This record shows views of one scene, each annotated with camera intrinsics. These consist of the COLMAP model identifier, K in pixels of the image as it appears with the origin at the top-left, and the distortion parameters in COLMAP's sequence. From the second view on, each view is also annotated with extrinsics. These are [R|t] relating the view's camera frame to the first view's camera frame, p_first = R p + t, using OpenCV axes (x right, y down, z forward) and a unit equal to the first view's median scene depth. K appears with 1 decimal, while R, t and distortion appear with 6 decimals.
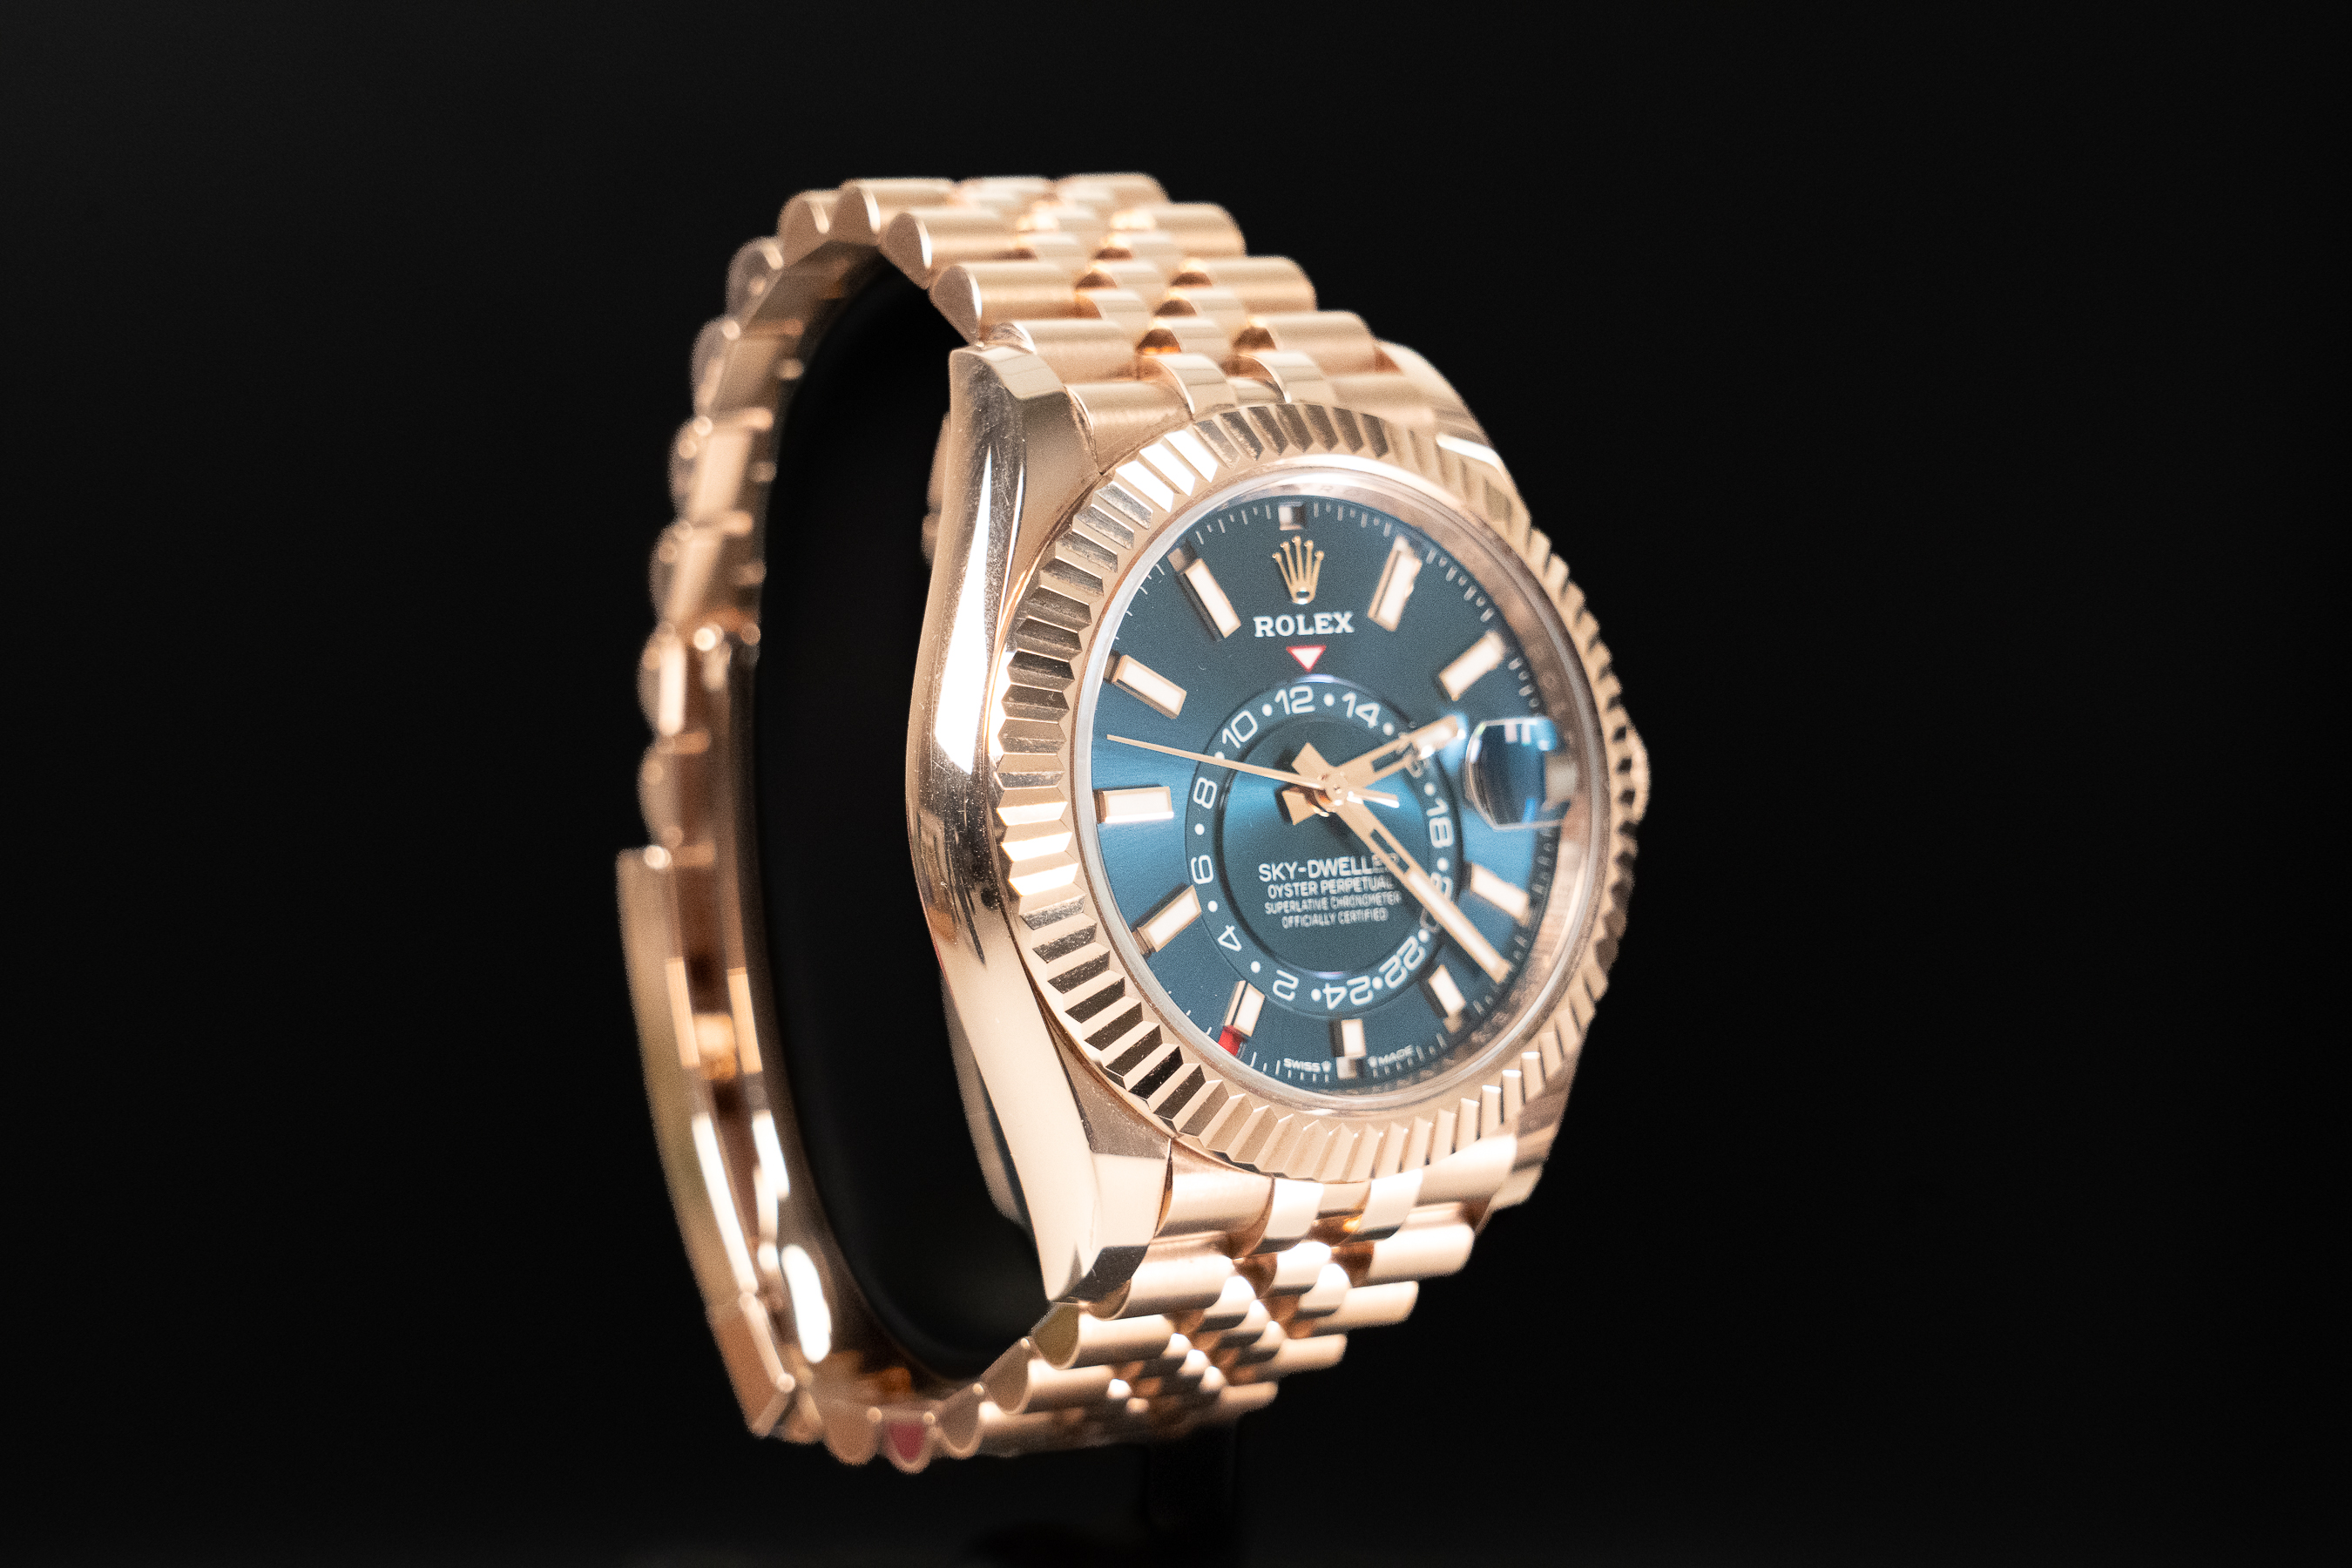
lens RADIAL K [[6729.3, 0, 1176.0], [0, 6729.3, 784.0], [0, 0, 1]] dist [-0.089949, -0.071059]
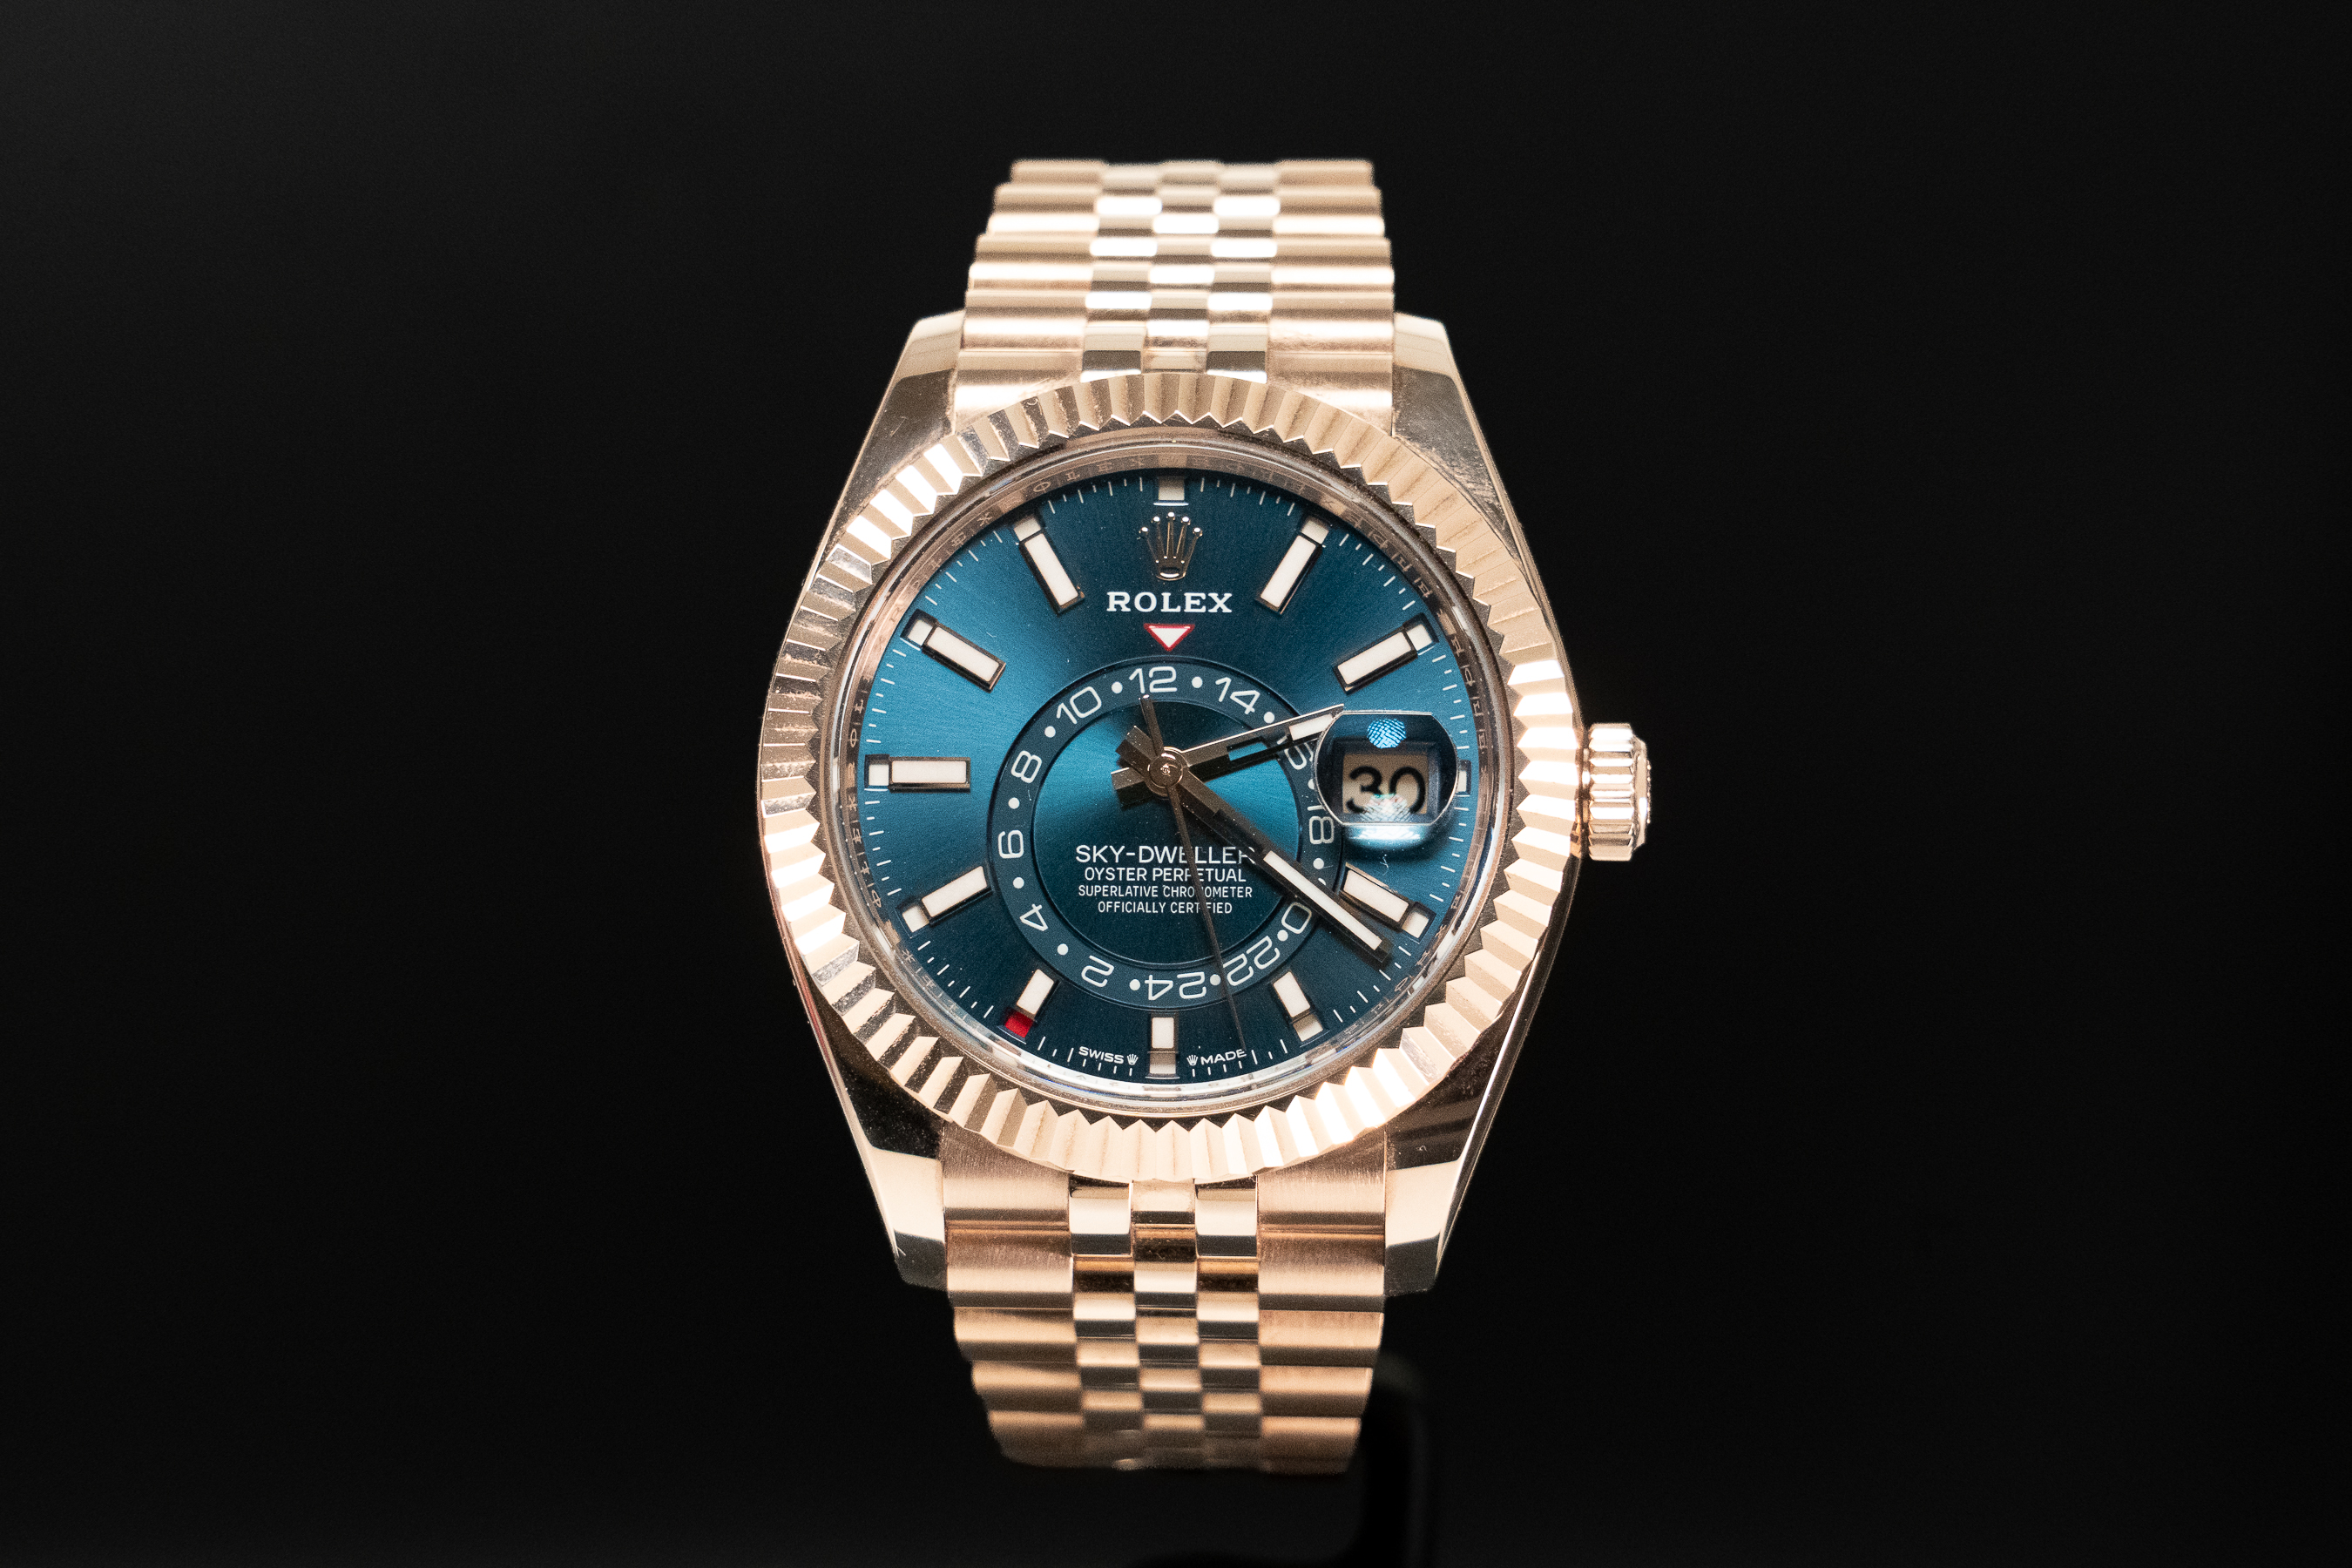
lens RADIAL K [[6729.3, 0, 1176.0], [0, 6729.3, 784.0], [0, 0, 1]] dist [-0.089949, -0.071059]
pose [[0.794837, 0.045946, -0.605081, 0.604788], [-0.071701, 0.997255, -0.018461, 0.020007], [0.602572, 0.058058, 0.795950, 0.236290]]
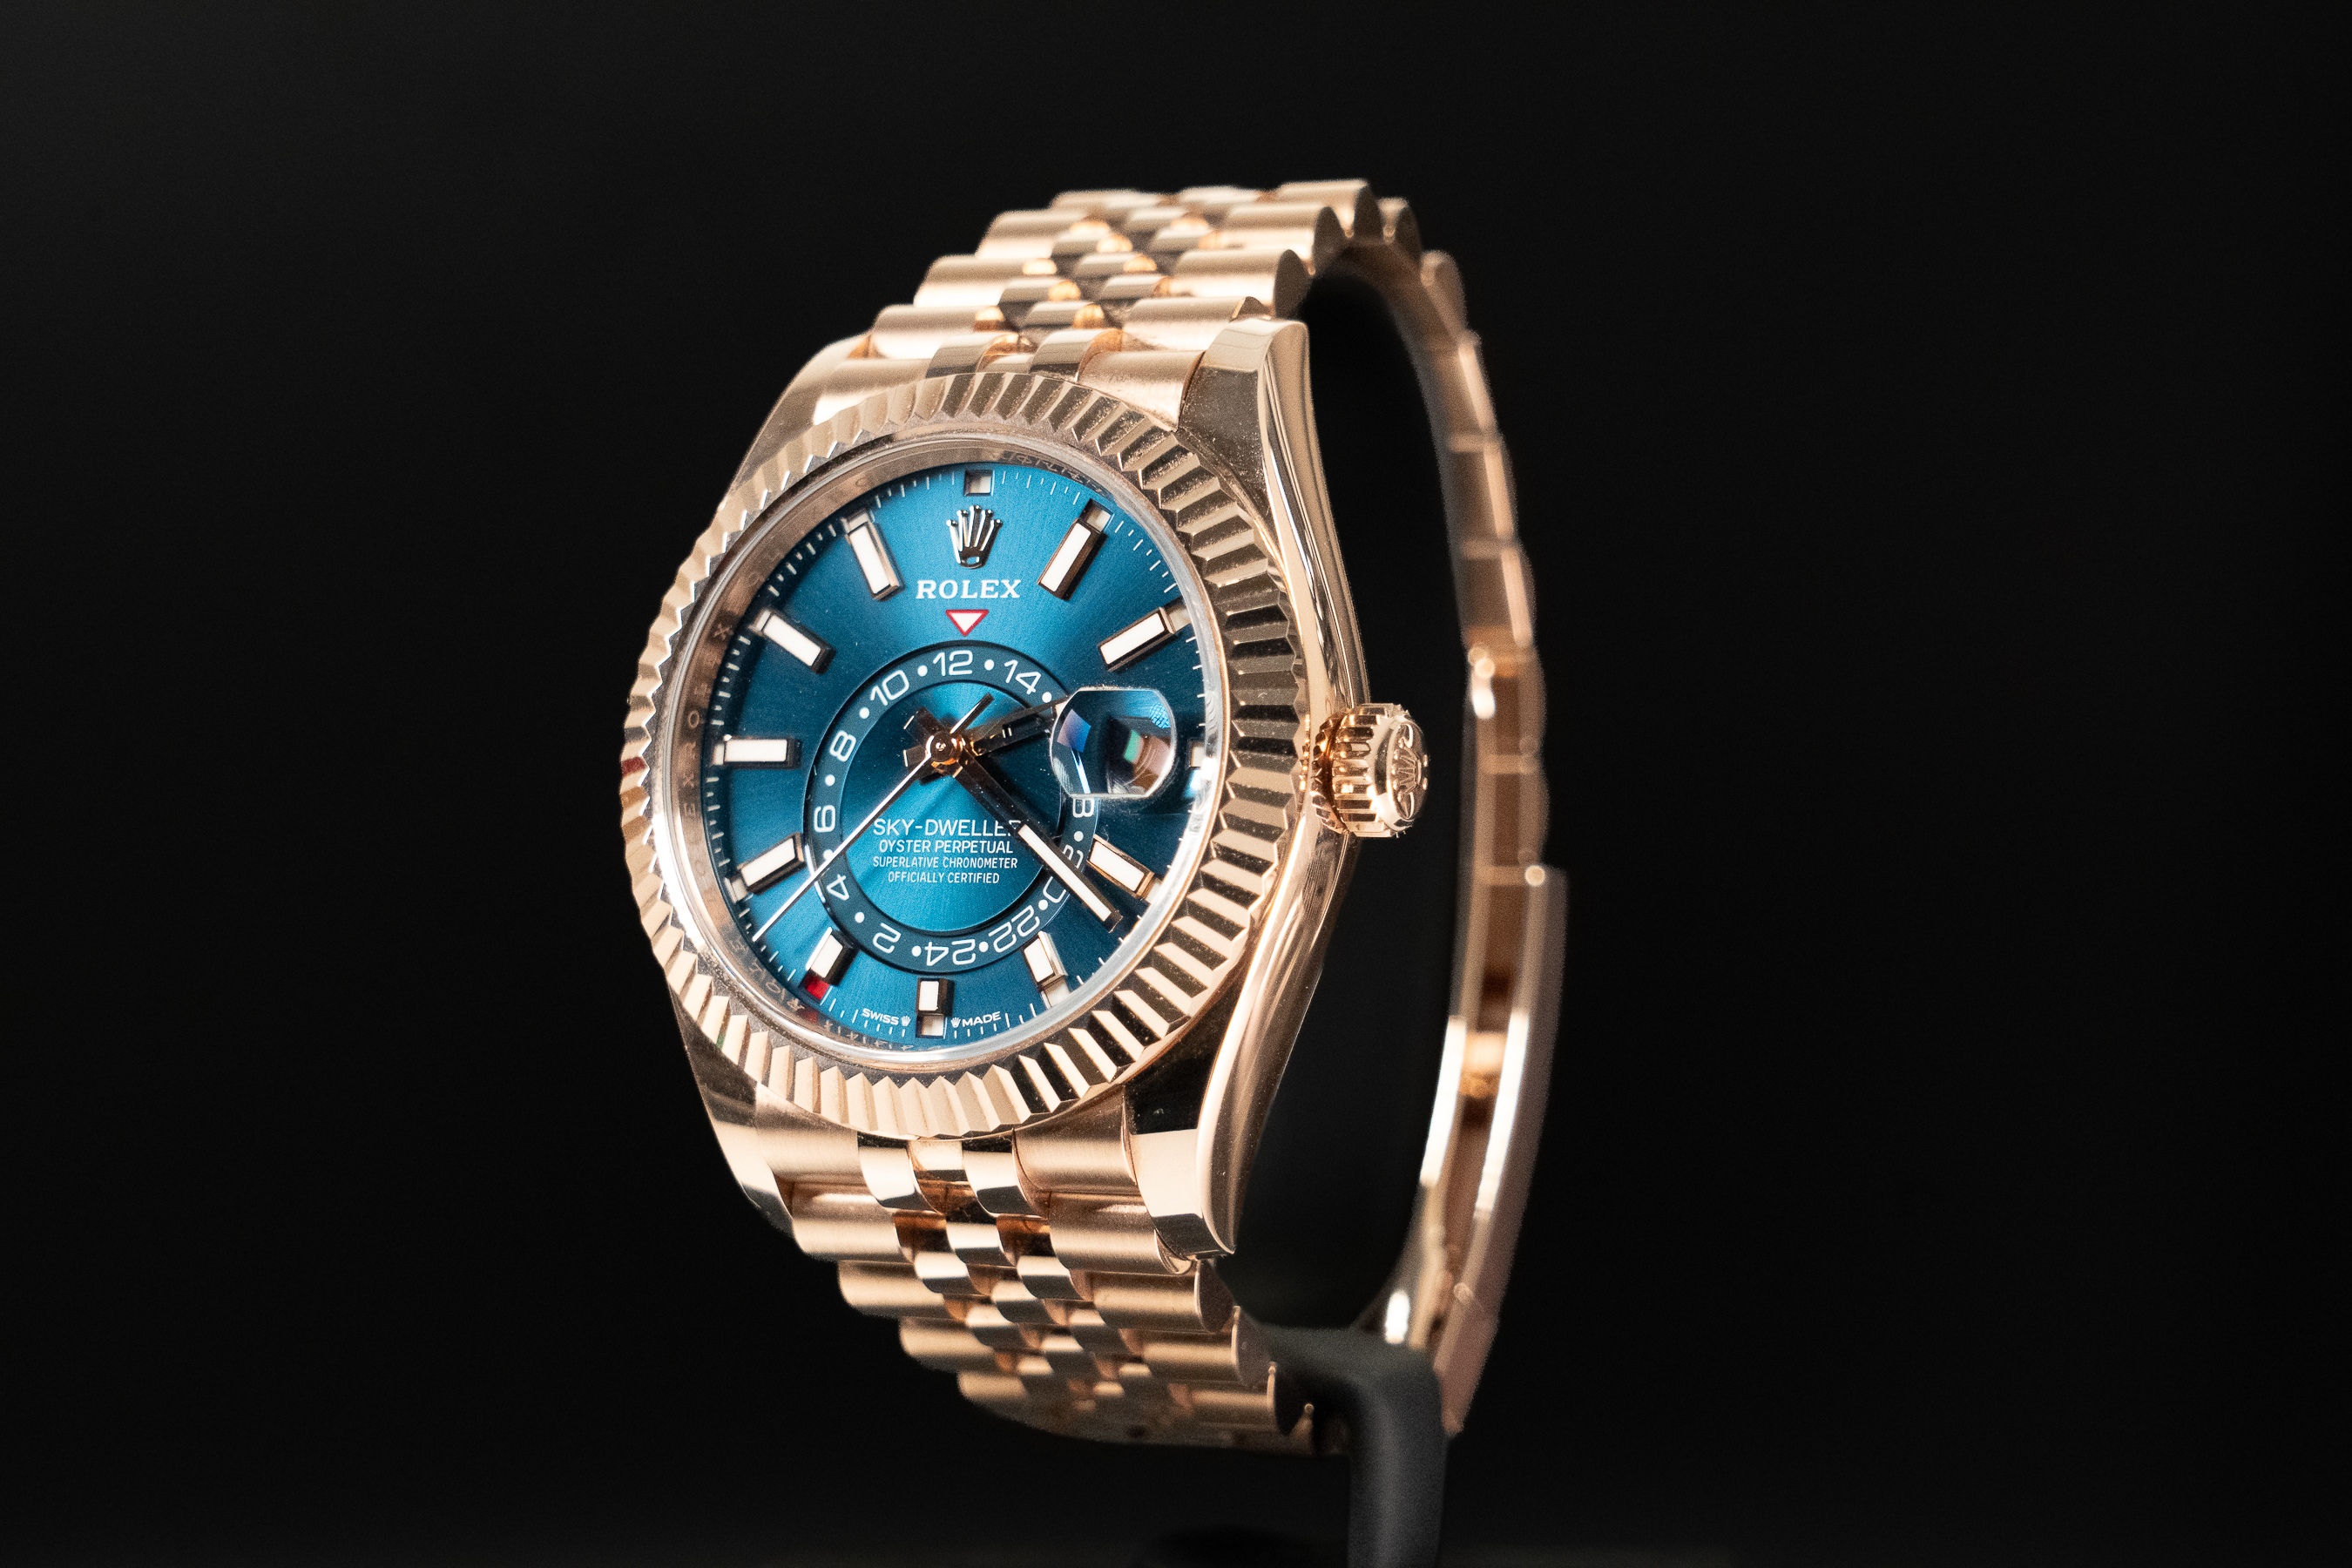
lens RADIAL K [[6729.3, 0, 1176.0], [0, 6729.3, 784.0], [0, 0, 1]] dist [-0.089949, -0.071059]
pose [[0.458696, 0.014626, -0.888473, 0.934566], [-0.090257, 0.995460, -0.030210, 0.033307], [0.883998, 0.094048, 0.457934, 0.568374]]
